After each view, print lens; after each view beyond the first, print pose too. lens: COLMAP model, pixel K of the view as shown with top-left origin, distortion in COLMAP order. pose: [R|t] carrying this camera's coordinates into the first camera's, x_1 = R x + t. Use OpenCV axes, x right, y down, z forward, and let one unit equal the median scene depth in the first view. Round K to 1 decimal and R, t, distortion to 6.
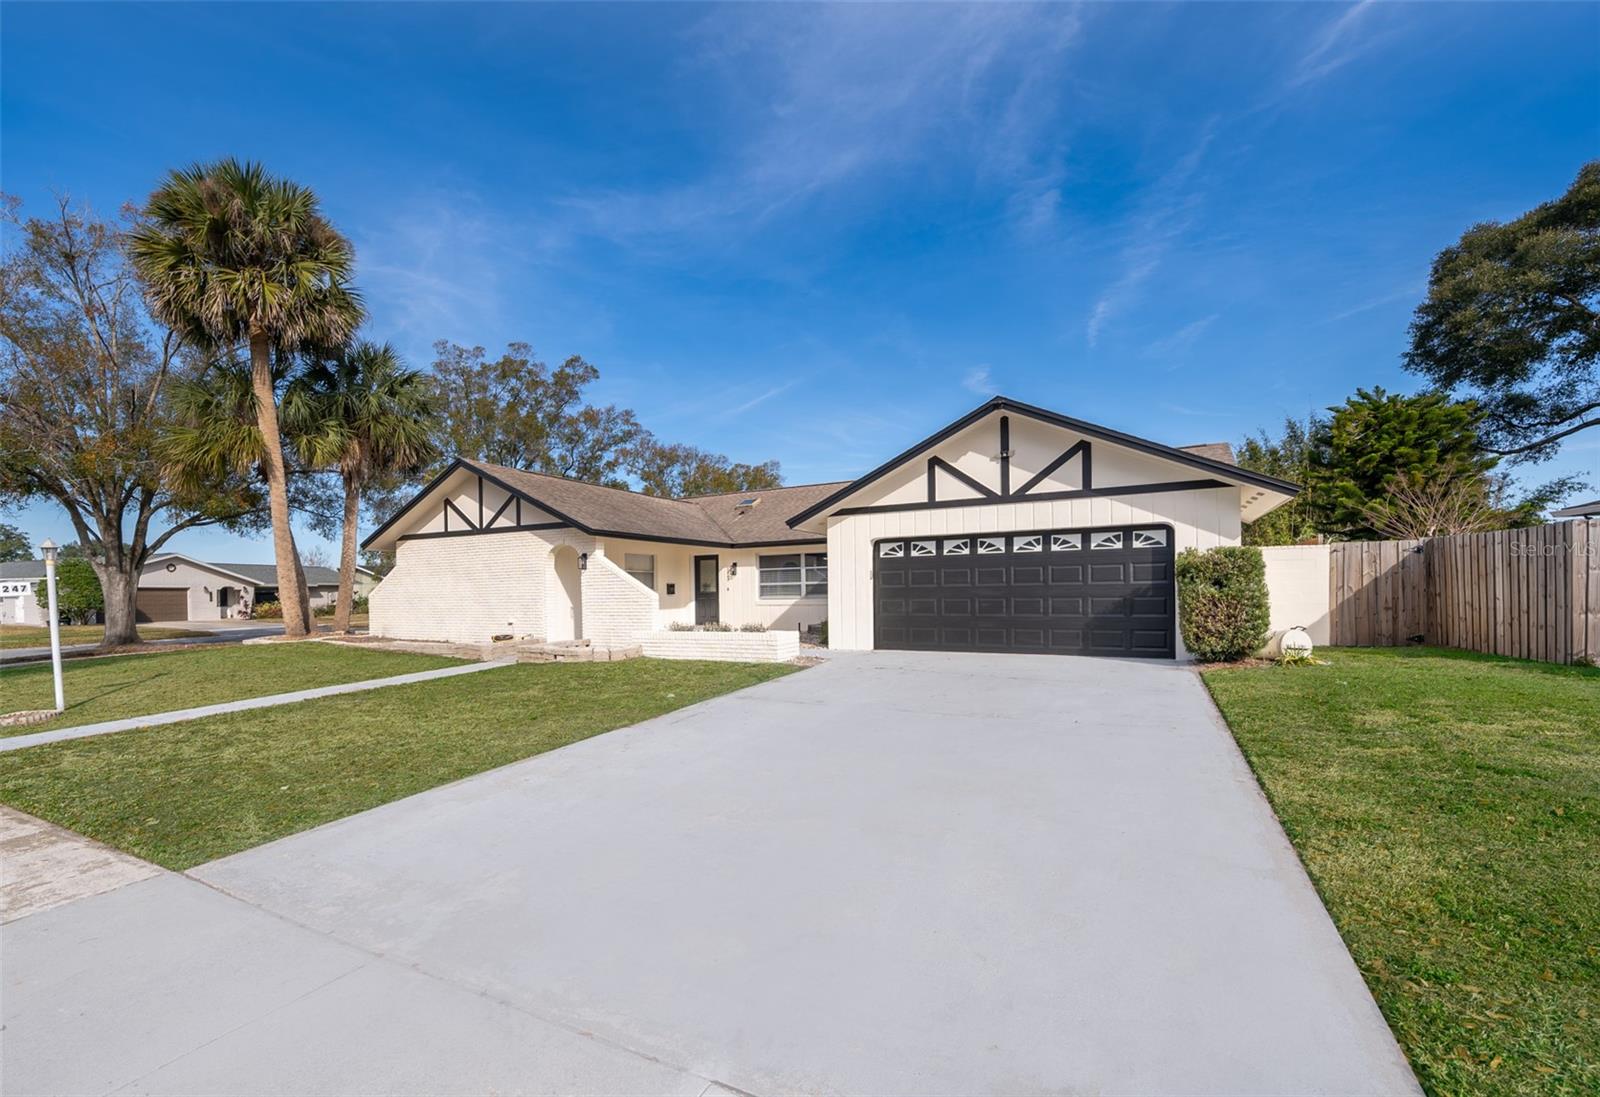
lens RADIAL K [[687.6, 0, 751.0], [0, 687.6, 599.6], [0, 0, 1]] dist [-0.002755, -0.000556]
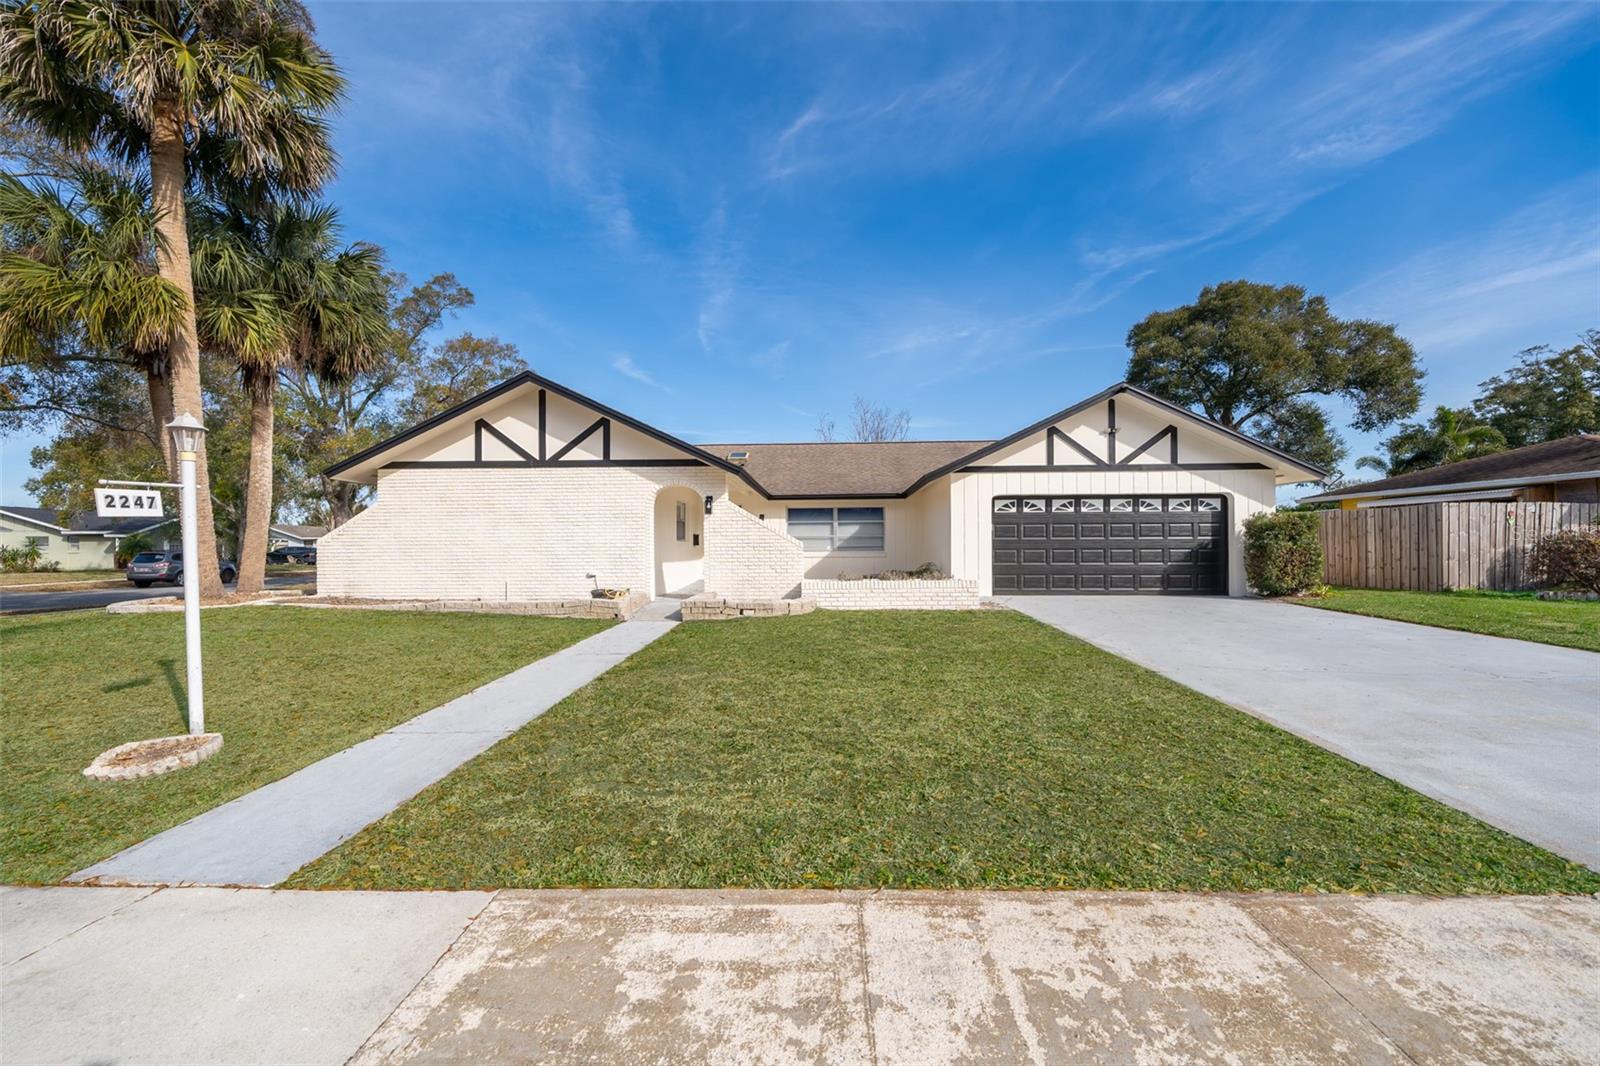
lens RADIAL K [[633.8, 0, 798.1], [0, 633.8, 536.0], [0, 0, 1]] dist [-0.003657, -0.000033]
pose [[0.890990, 0.019844, 0.453589, -0.586470], [-0.004390, 0.999374, -0.035099, 0.015171], [-0.454002, 0.029282, 0.890519, 0.244769]]
